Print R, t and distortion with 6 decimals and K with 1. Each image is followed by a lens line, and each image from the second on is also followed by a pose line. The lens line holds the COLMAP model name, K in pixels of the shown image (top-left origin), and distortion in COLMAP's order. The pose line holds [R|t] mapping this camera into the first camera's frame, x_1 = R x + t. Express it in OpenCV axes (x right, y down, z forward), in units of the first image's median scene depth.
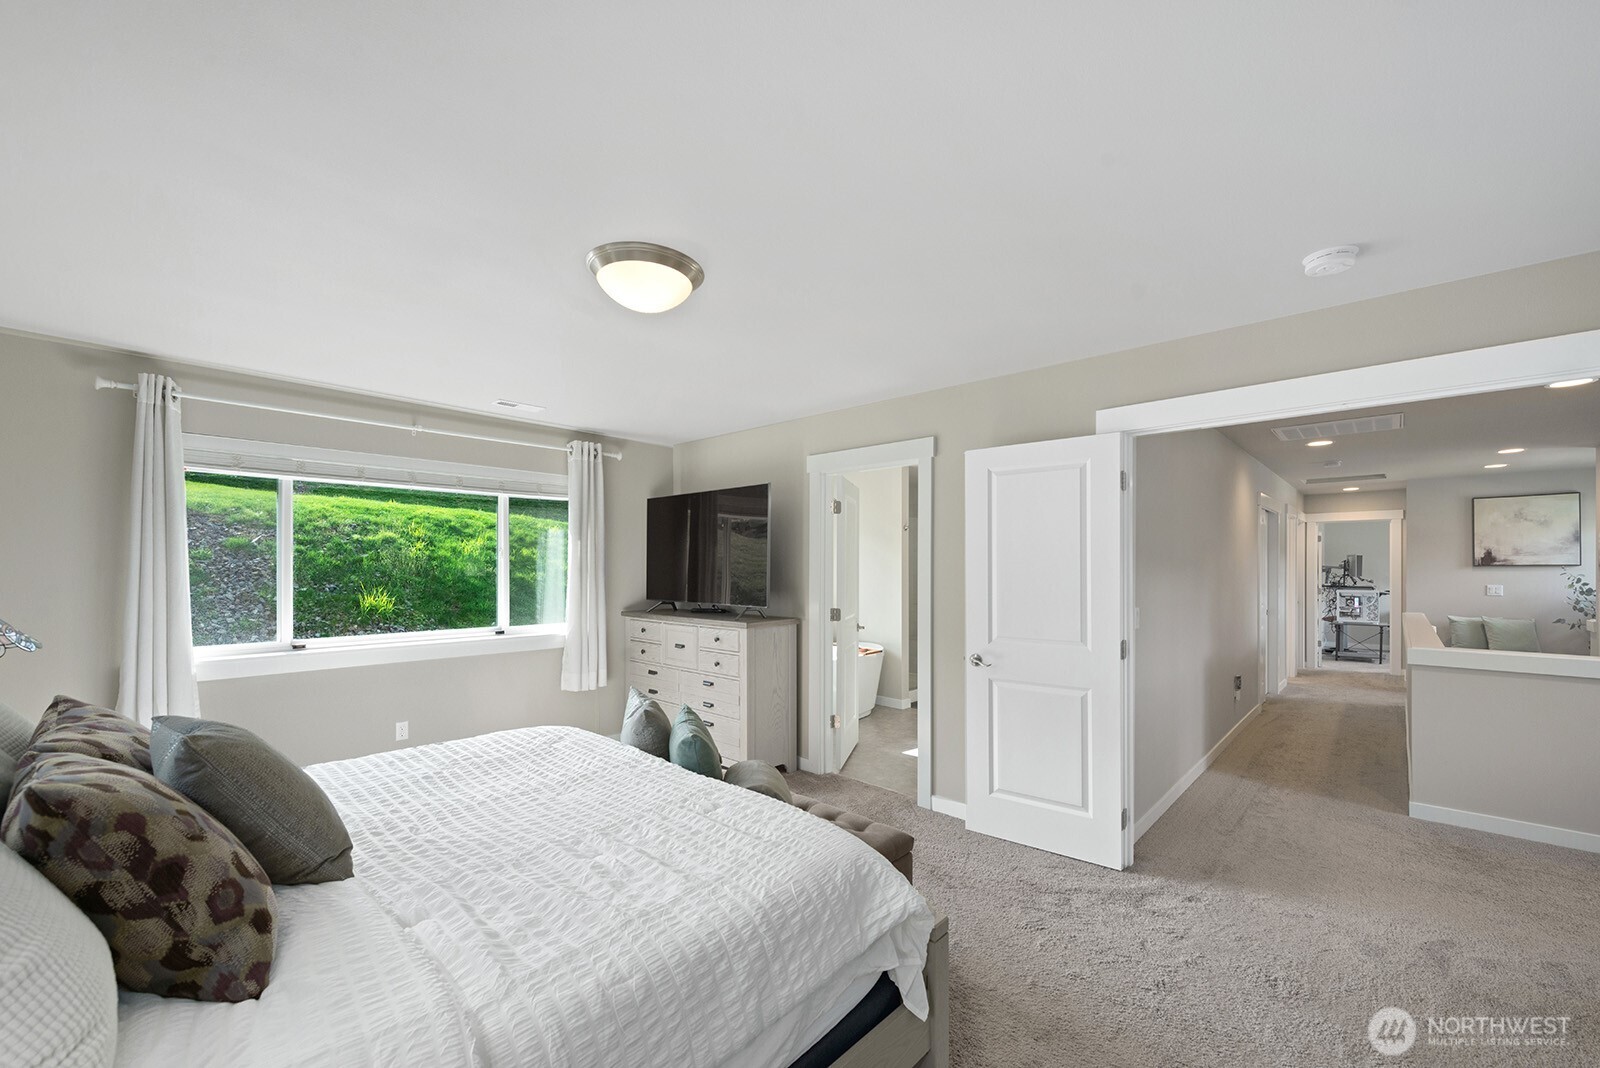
lens RADIAL K [[640.0, 0, 809.5], [0, 640.0, 563.3], [0, 0, 1]] dist [0.001010, -0.000872]
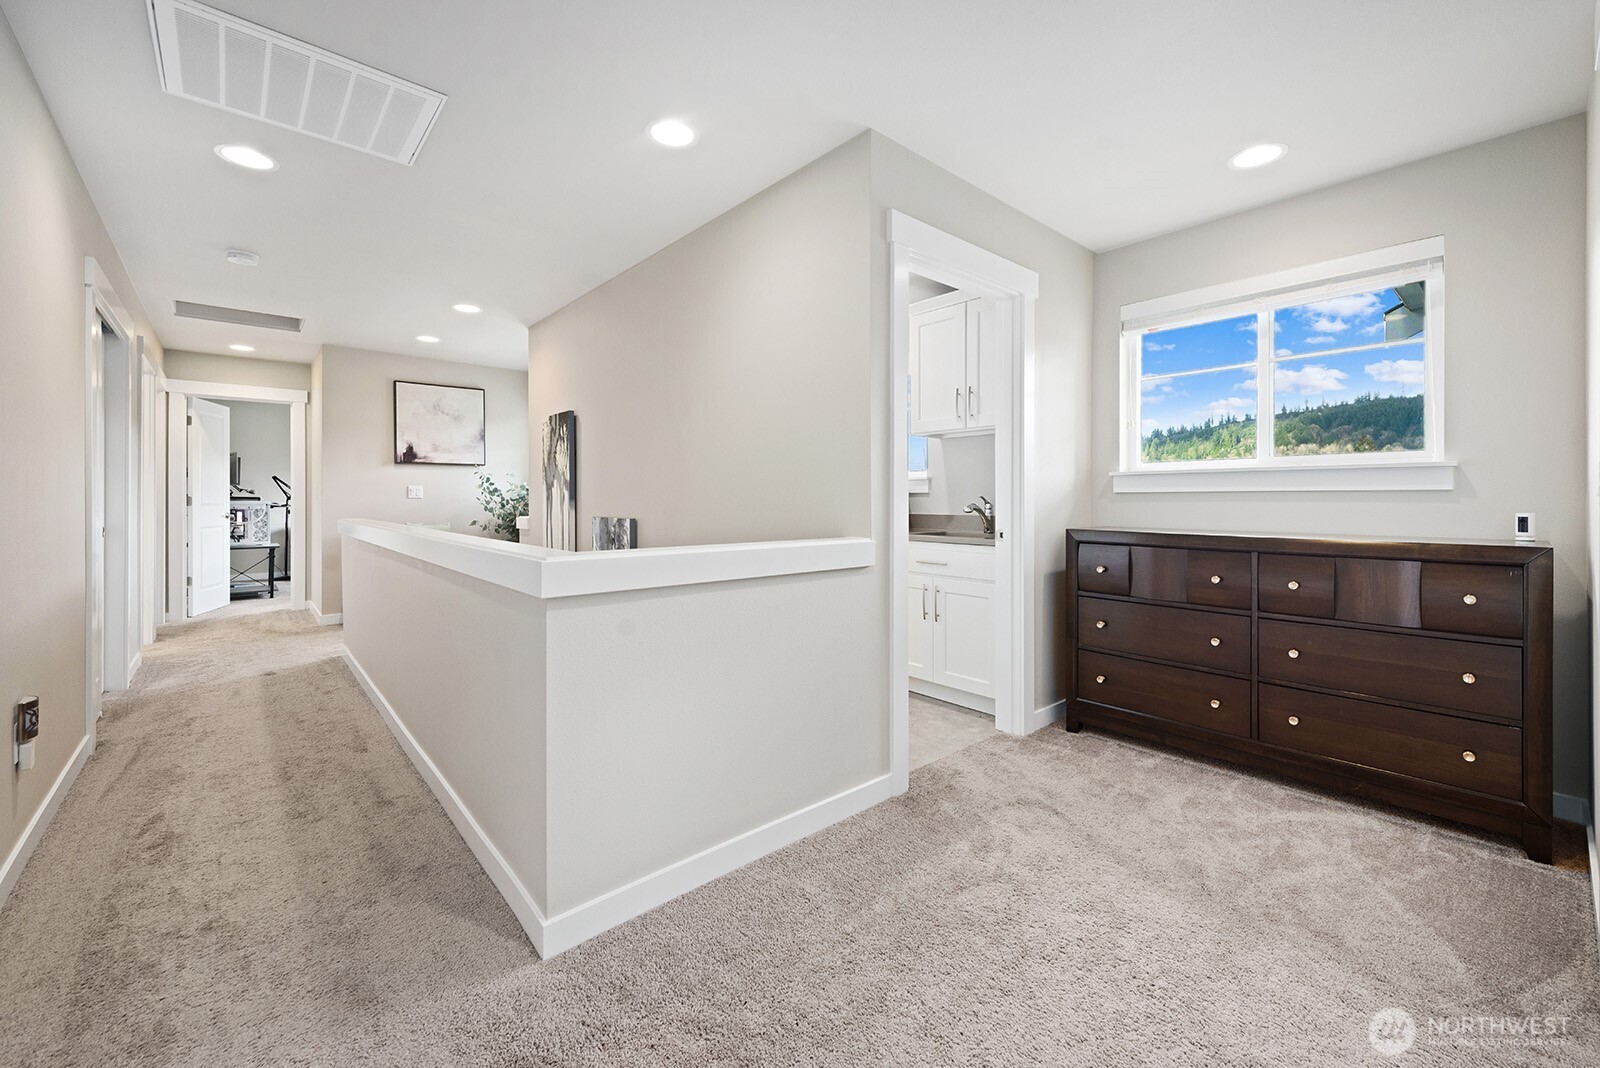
lens RADIAL K [[640.0, 0, 790.8], [0, 640.0, 498.6], [0, 0, 1]] dist [0.001010, -0.000872]
pose [[0.110500, -0.005080, 0.993863, 0.277701], [-0.004875, 0.999972, 0.005653, 0.044288], [-0.993864, -0.005470, 0.110472, 0.411905]]
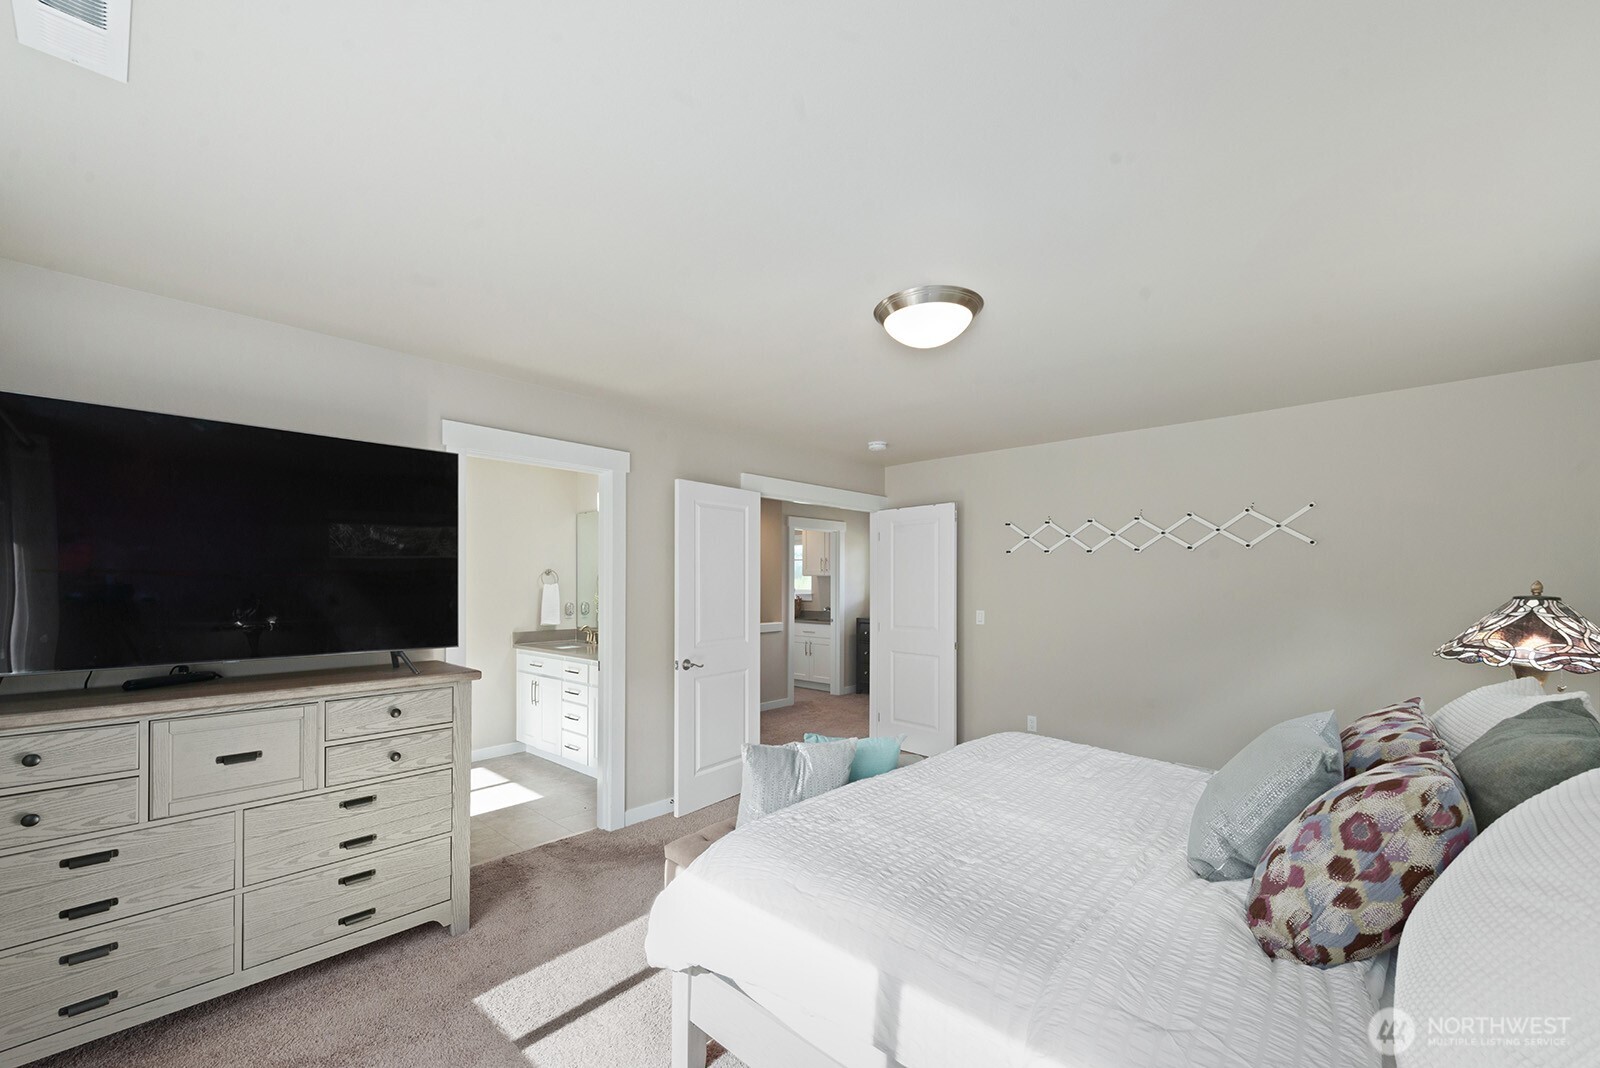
lens RADIAL K [[640.0, 0, 797.5], [0, 640.0, 584.4], [0, 0, 1]] dist [0.001010, -0.000872]
pose [[-0.015614, -0.006325, 0.999858, -0.428274], [-0.011657, 0.999913, 0.006144, -0.000352], [-0.999810, -0.011559, -0.015686, 0.397982]]
